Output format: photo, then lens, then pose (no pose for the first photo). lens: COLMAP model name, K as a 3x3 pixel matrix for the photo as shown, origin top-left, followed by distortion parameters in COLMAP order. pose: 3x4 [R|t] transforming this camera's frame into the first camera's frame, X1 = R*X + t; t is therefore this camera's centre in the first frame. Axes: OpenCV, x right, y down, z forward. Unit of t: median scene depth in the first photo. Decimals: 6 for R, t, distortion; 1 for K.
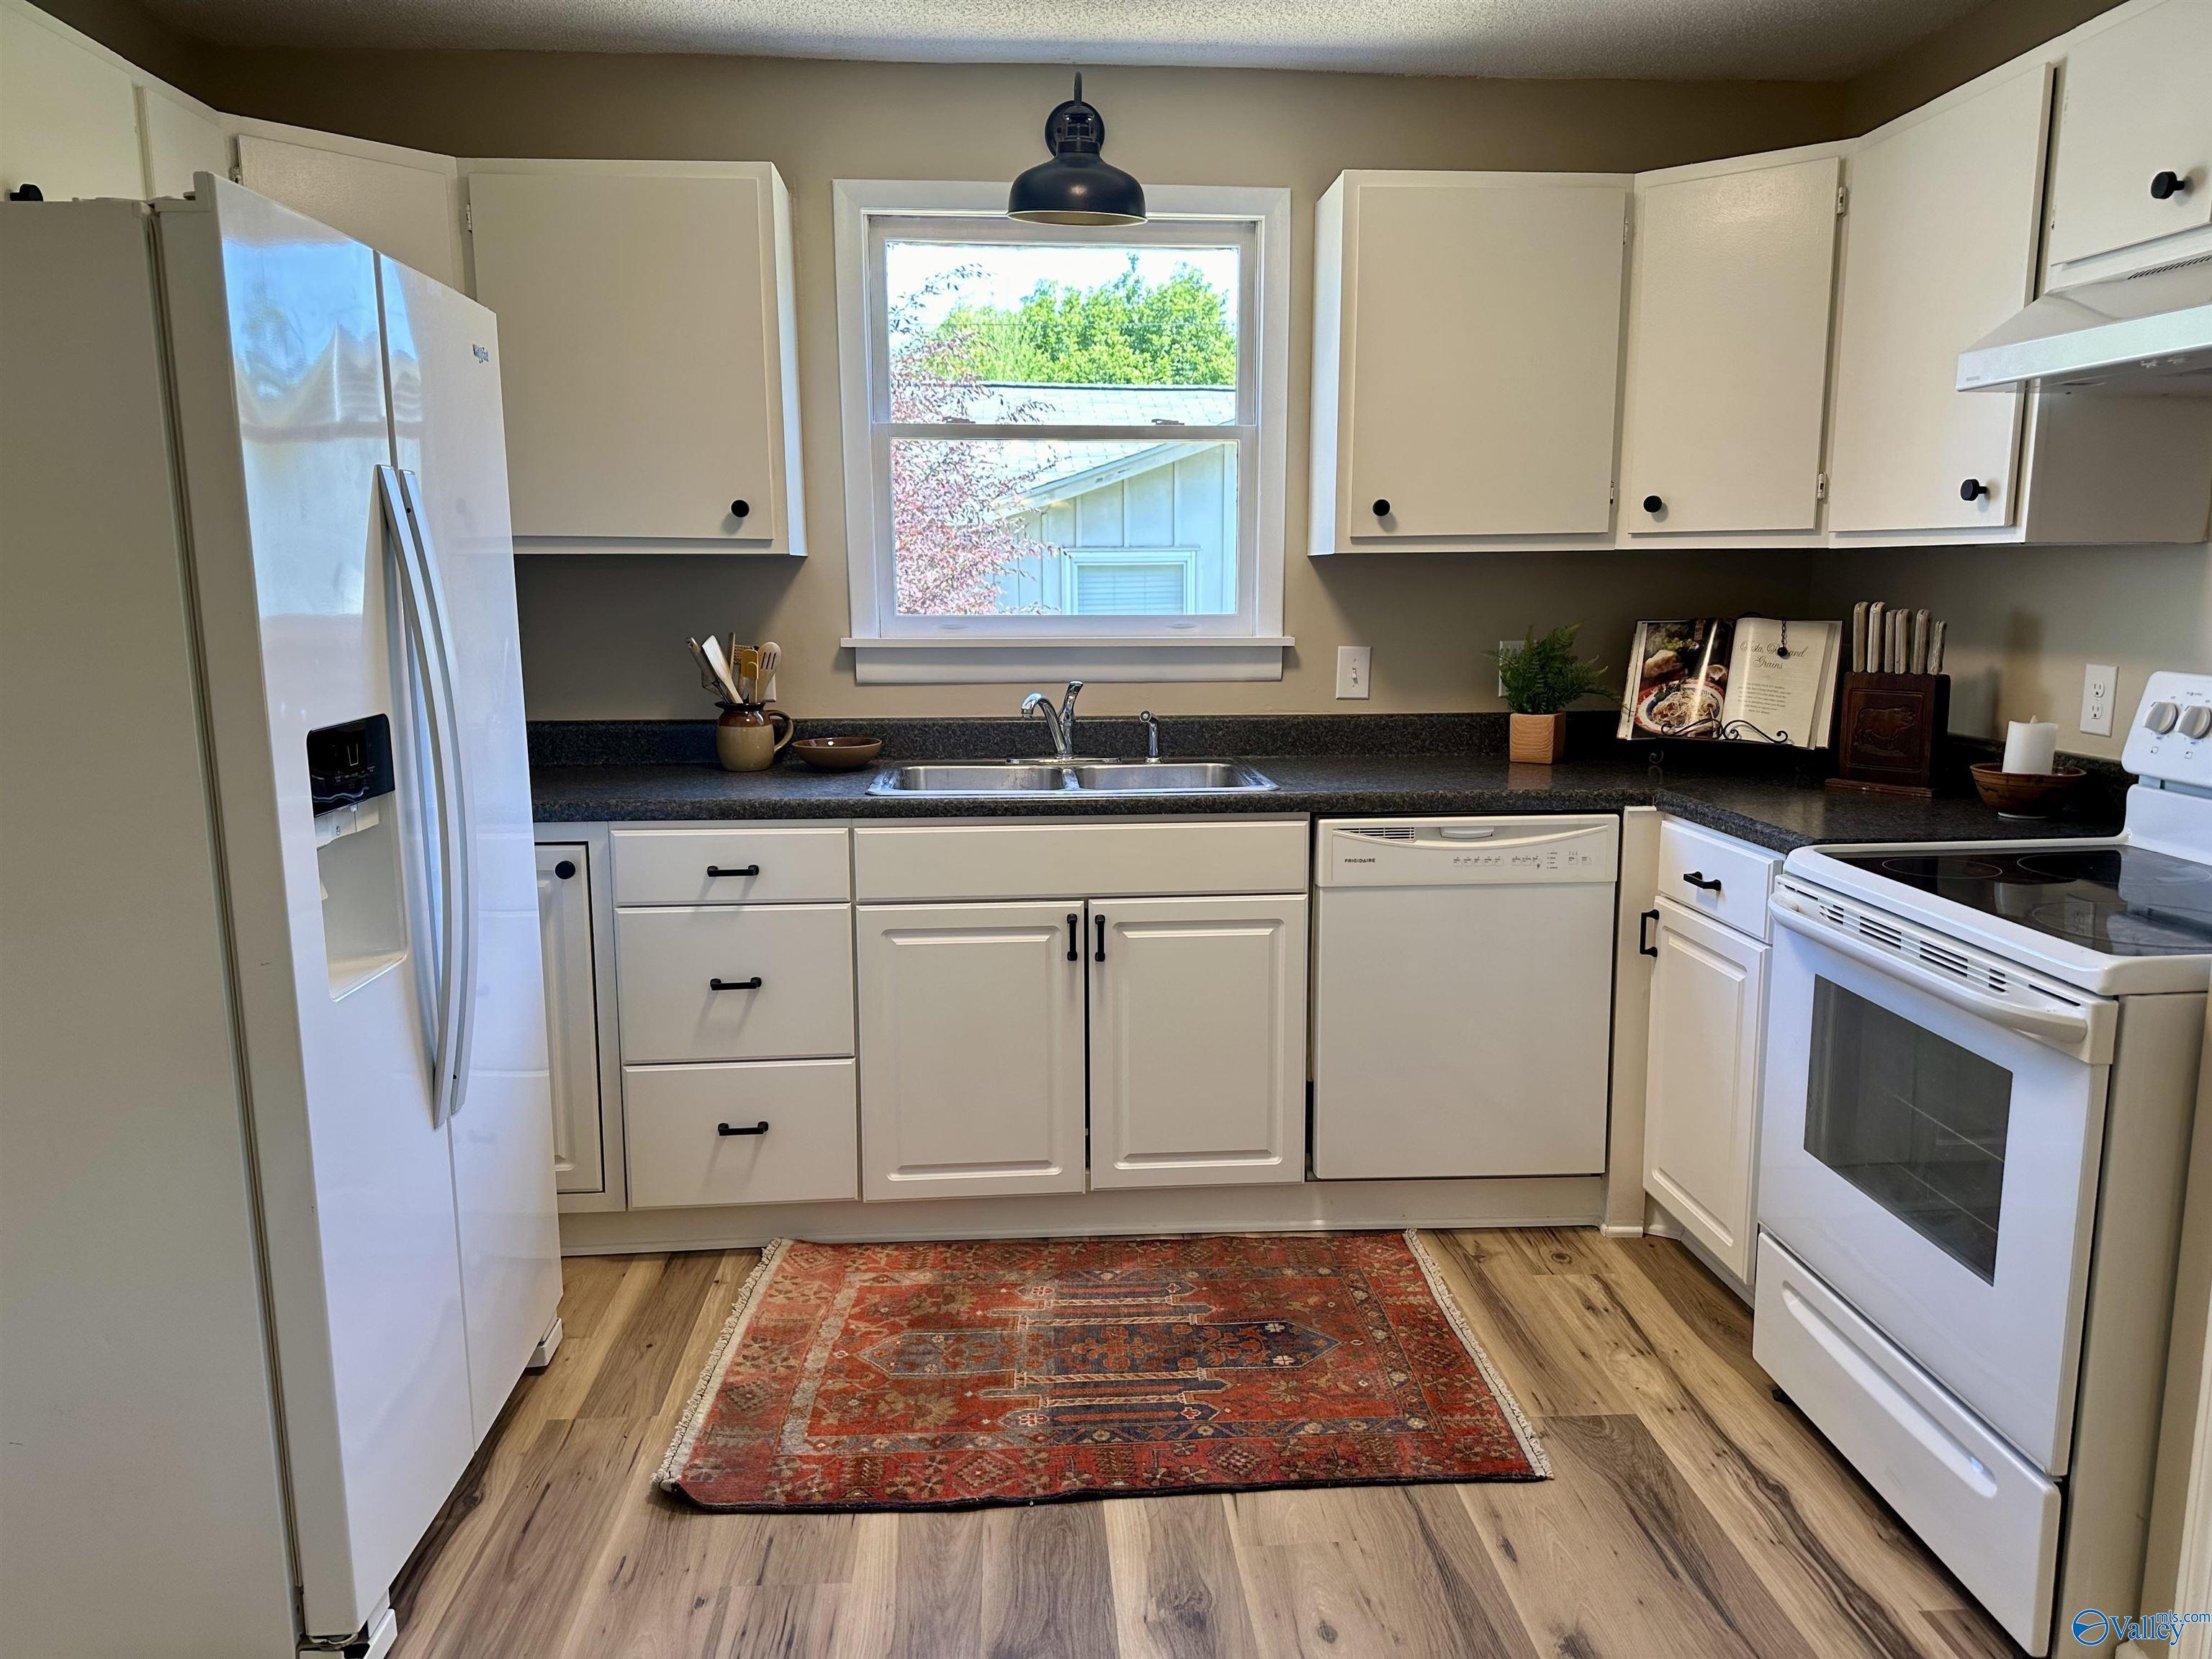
lens RADIAL K [[1555.8, 0, 1112.1], [0, 1555.8, 827.4], [0, 0, 1]] dist [0.148106, -0.189632]
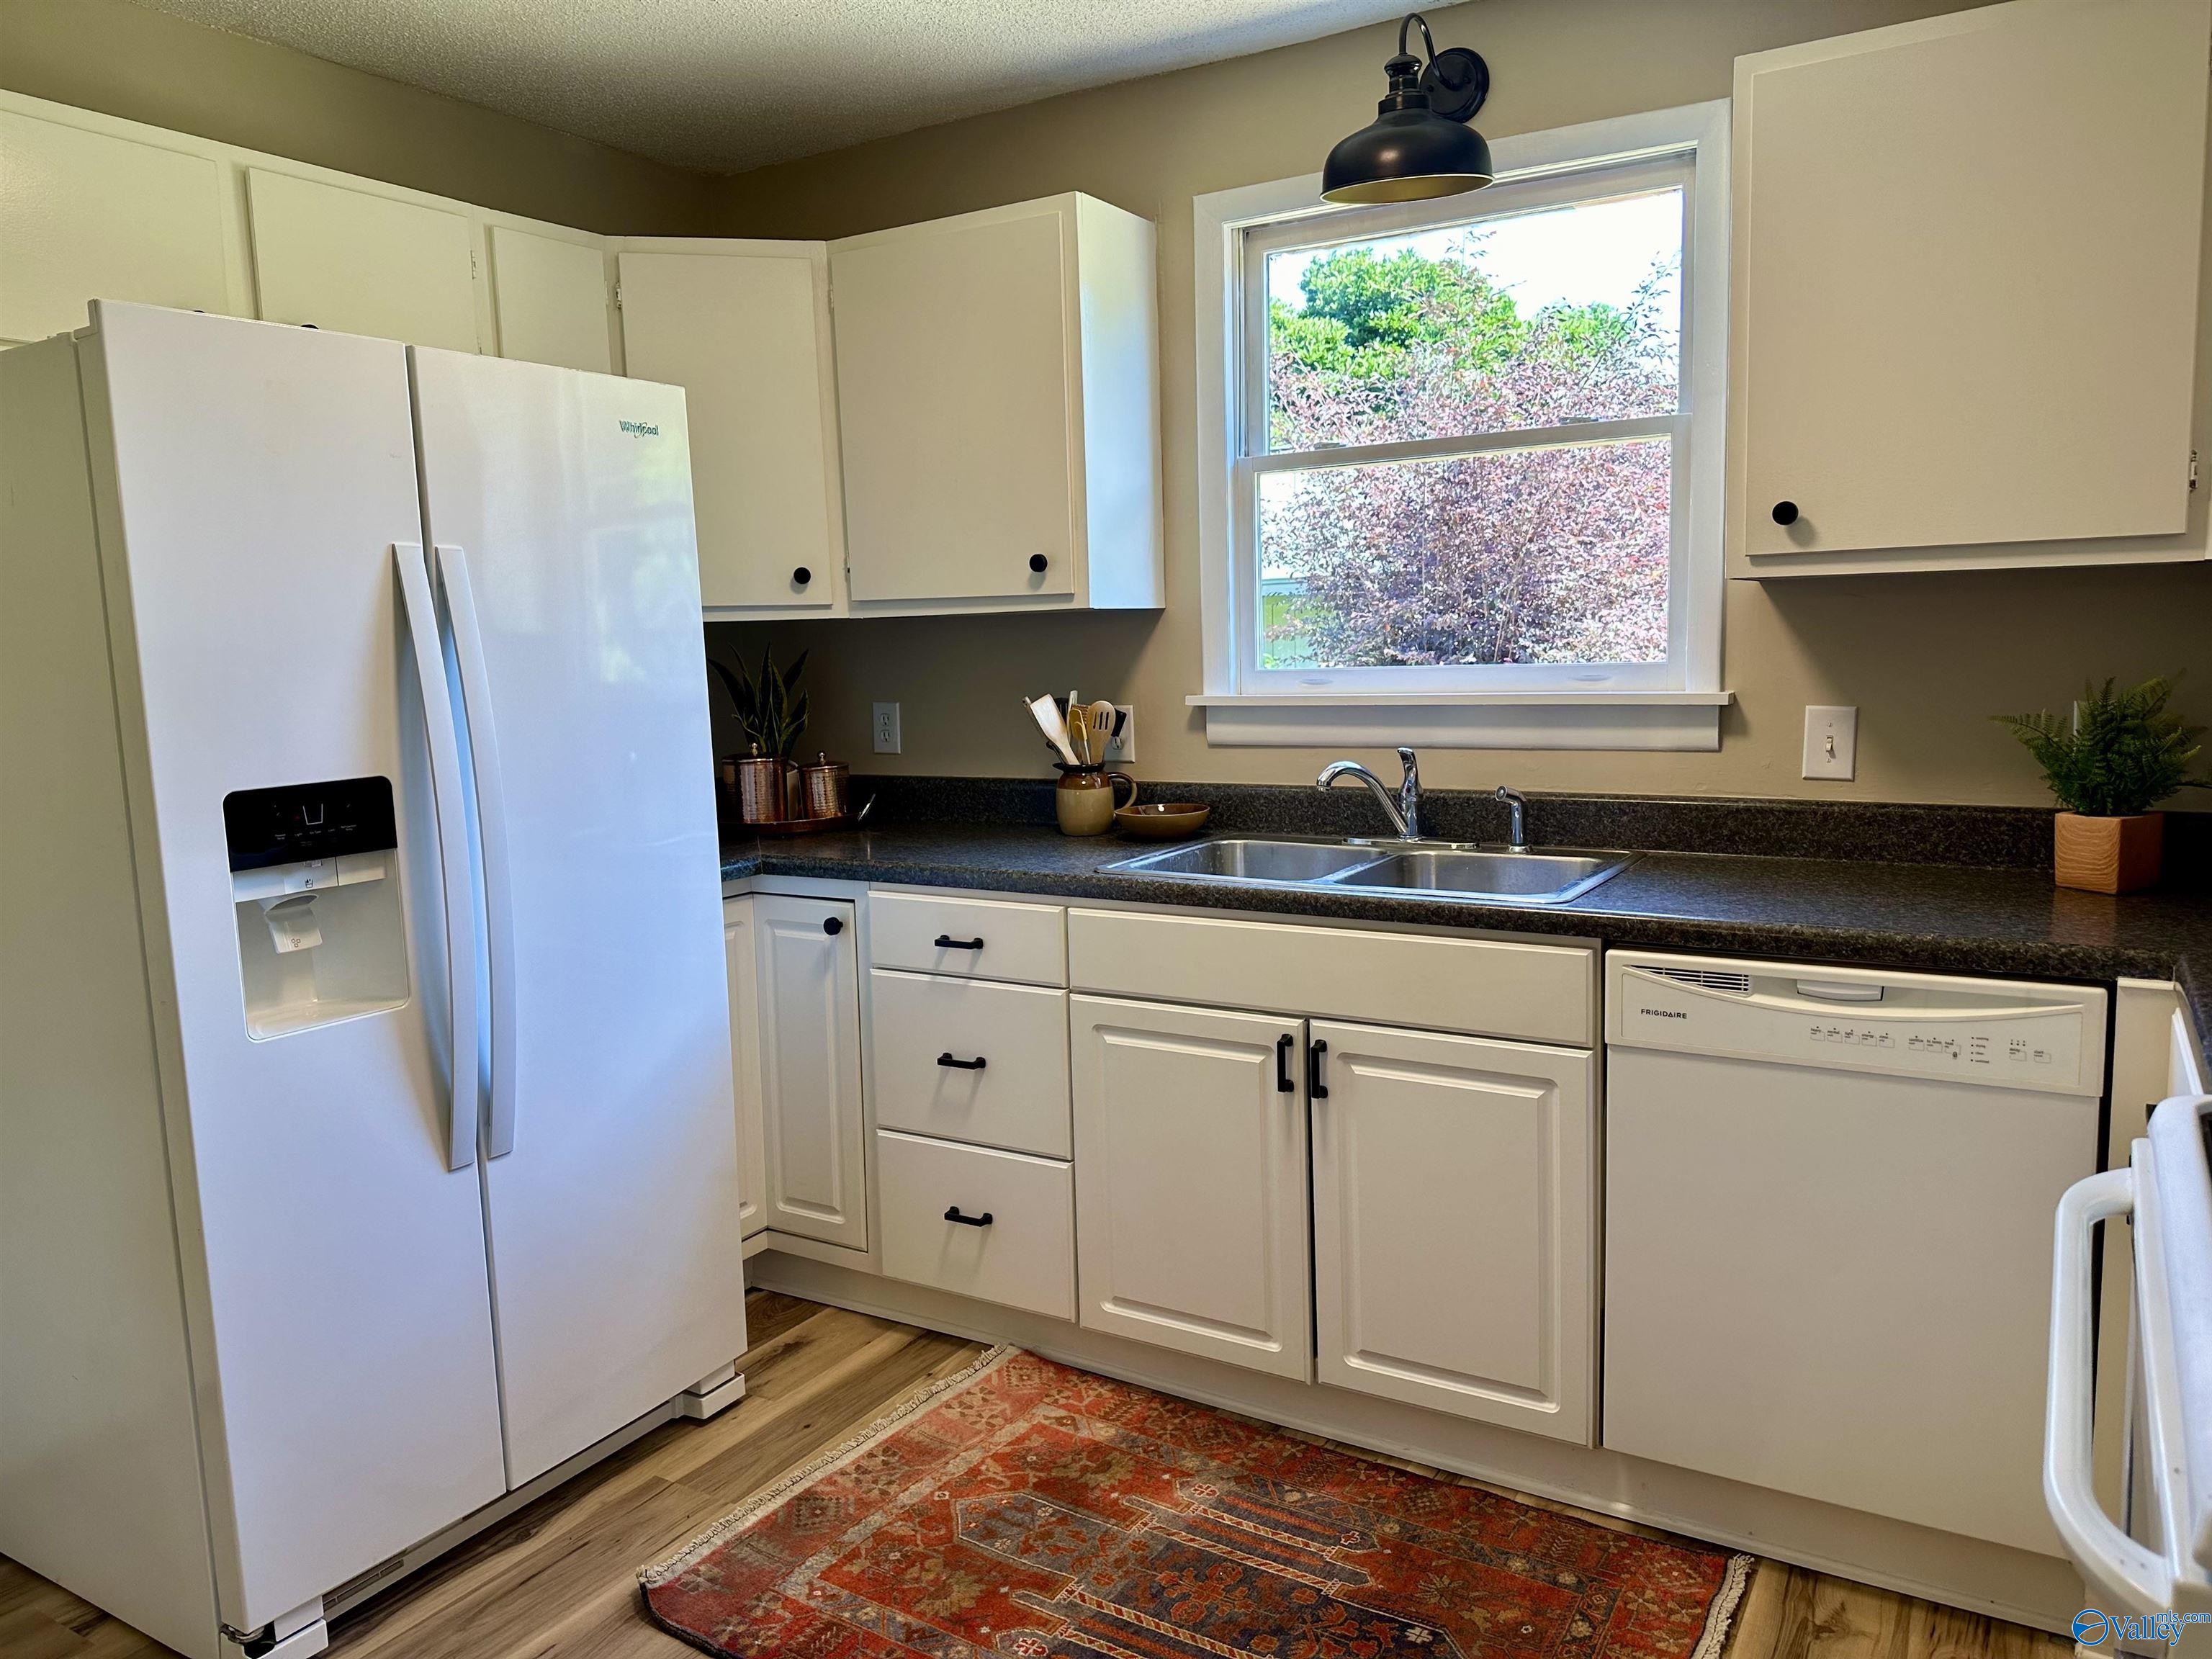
lens RADIAL K [[1570.5, 0, 1108.7], [0, 1570.5, 821.3], [0, 0, 1]] dist [0.154352, -0.235865]
pose [[0.814159, 0.050210, -0.578466, 0.373419], [-0.067466, 0.997687, -0.008357, -0.042805], [0.576708, 0.045831, 0.815663, 0.267517]]
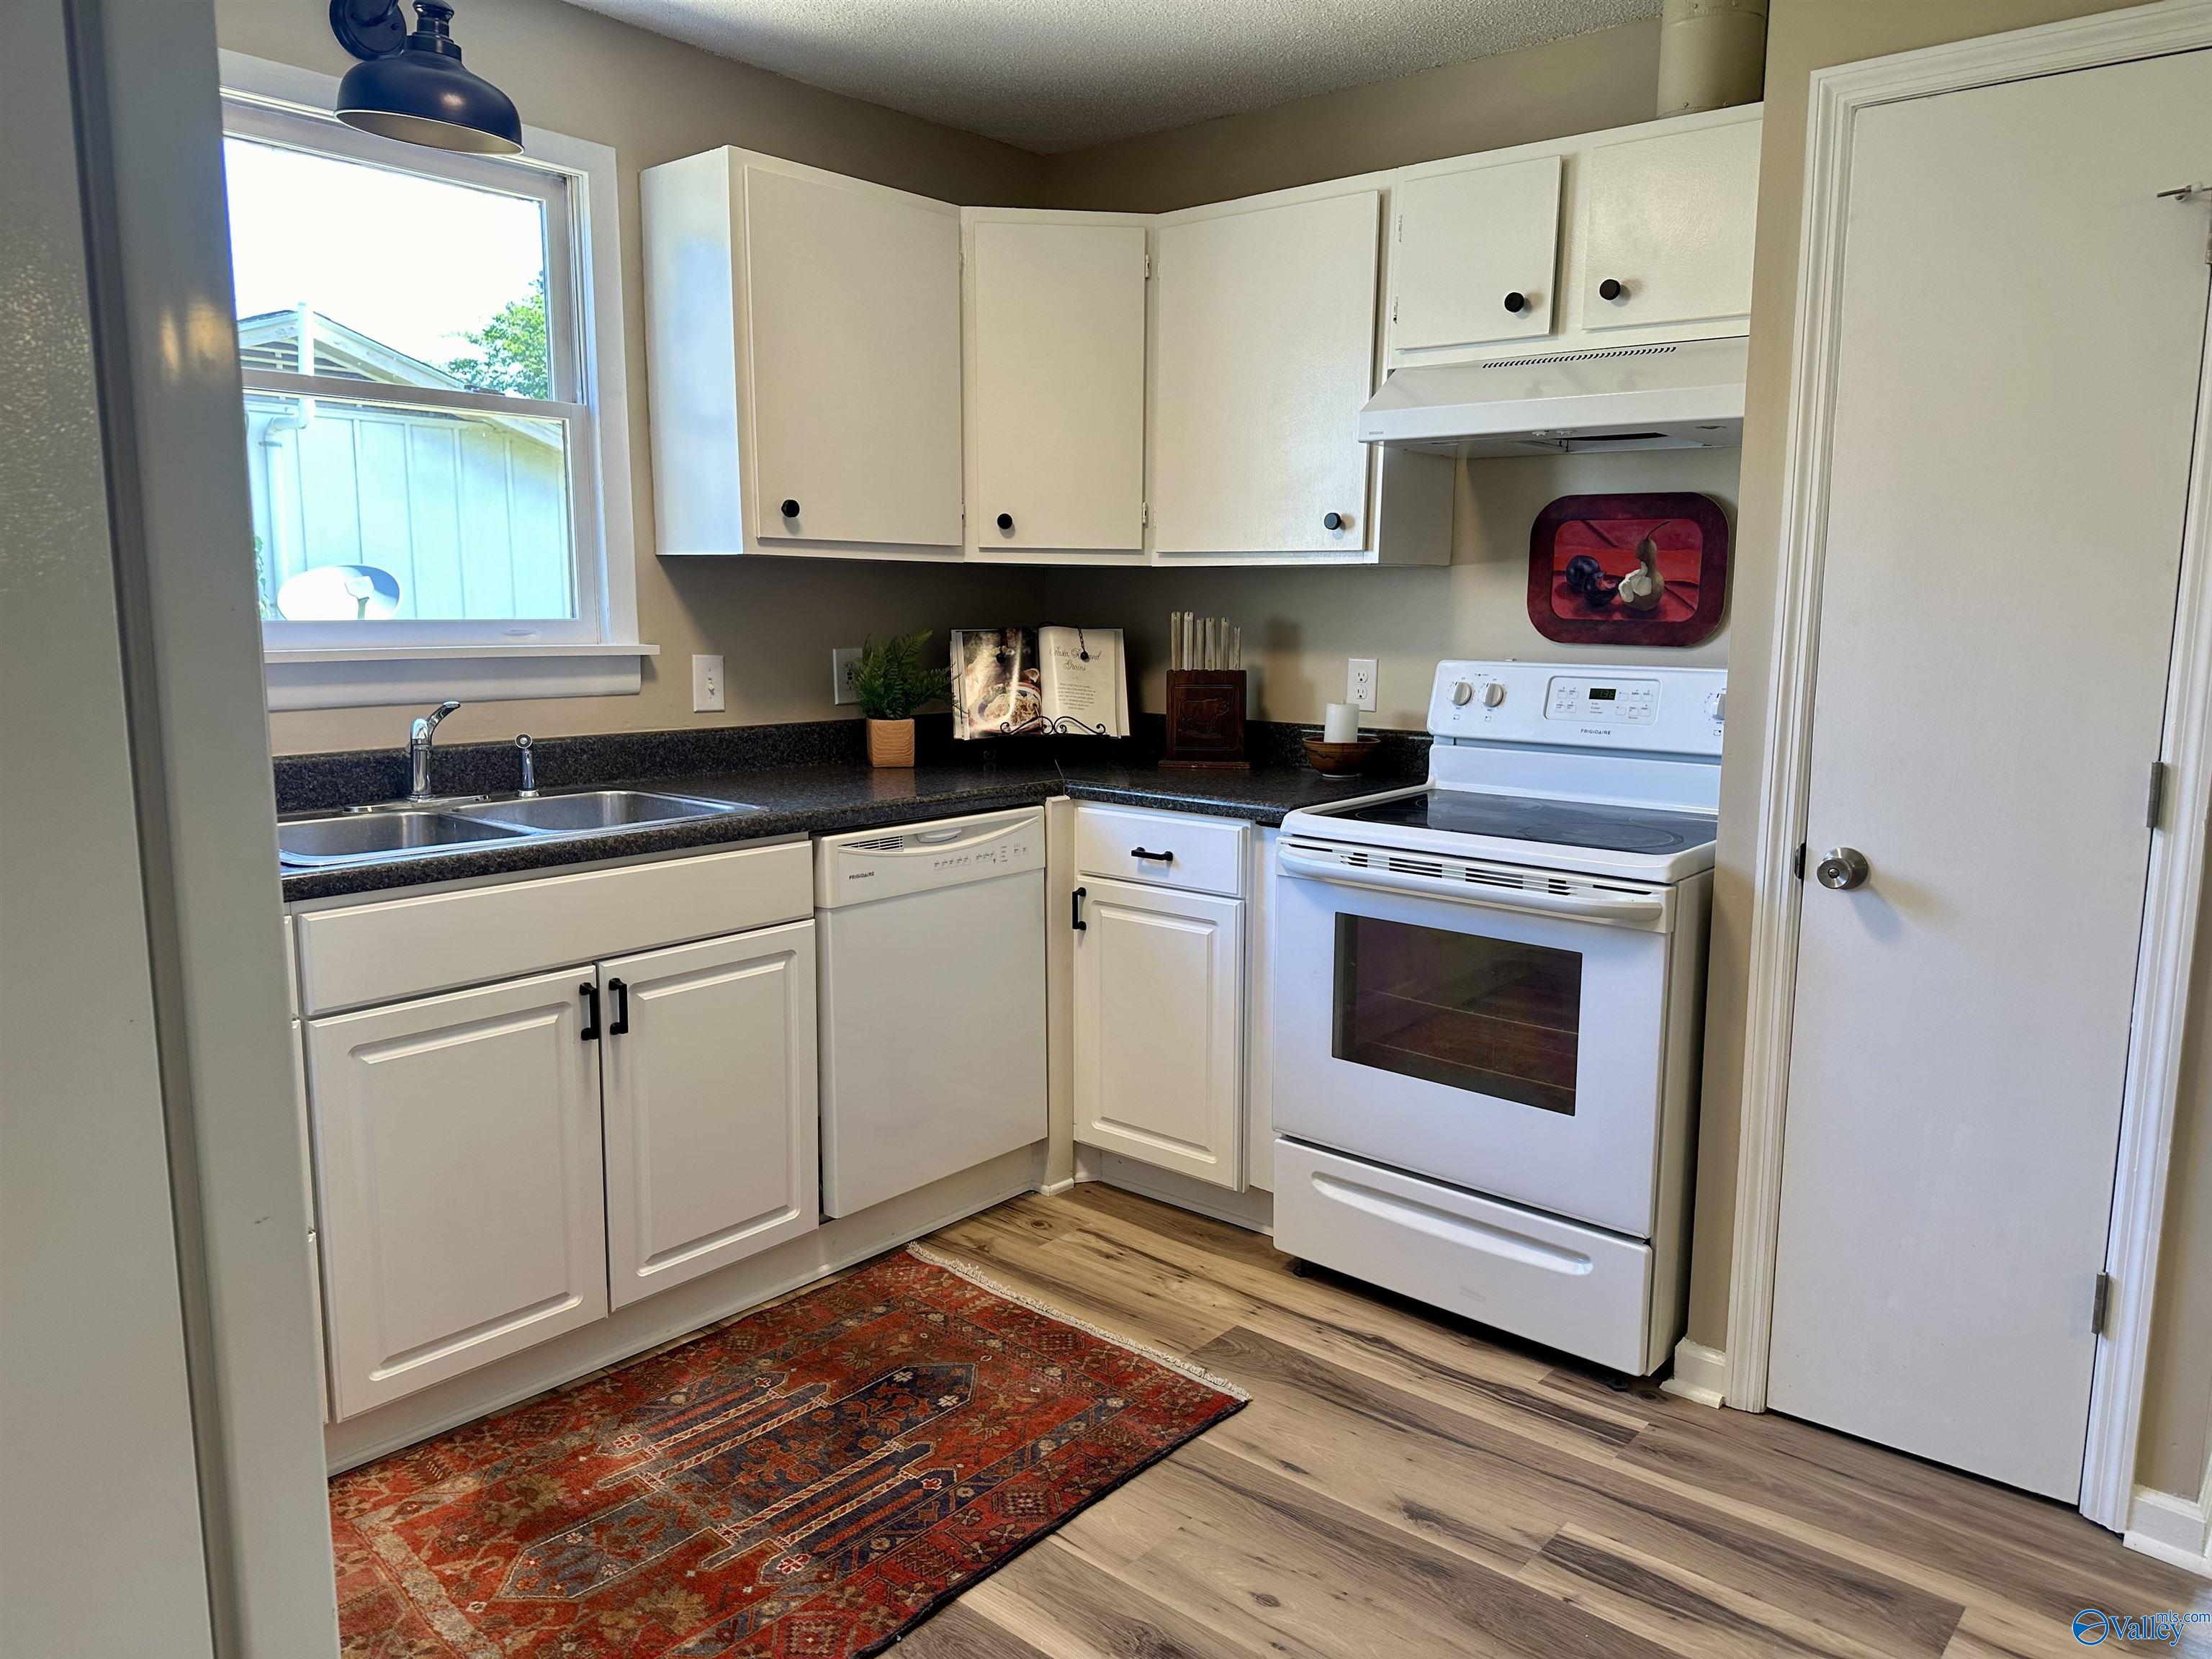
lens RADIAL K [[1570.5, 0, 1108.7], [0, 1570.5, 821.3], [0, 0, 1]] dist [0.154352, -0.235865]
pose [[0.702904, -0.094251, 0.705013, -0.419637], [0.104509, 0.994110, 0.028703, -0.024197], [-0.703565, 0.053504, 0.708614, 0.208011]]
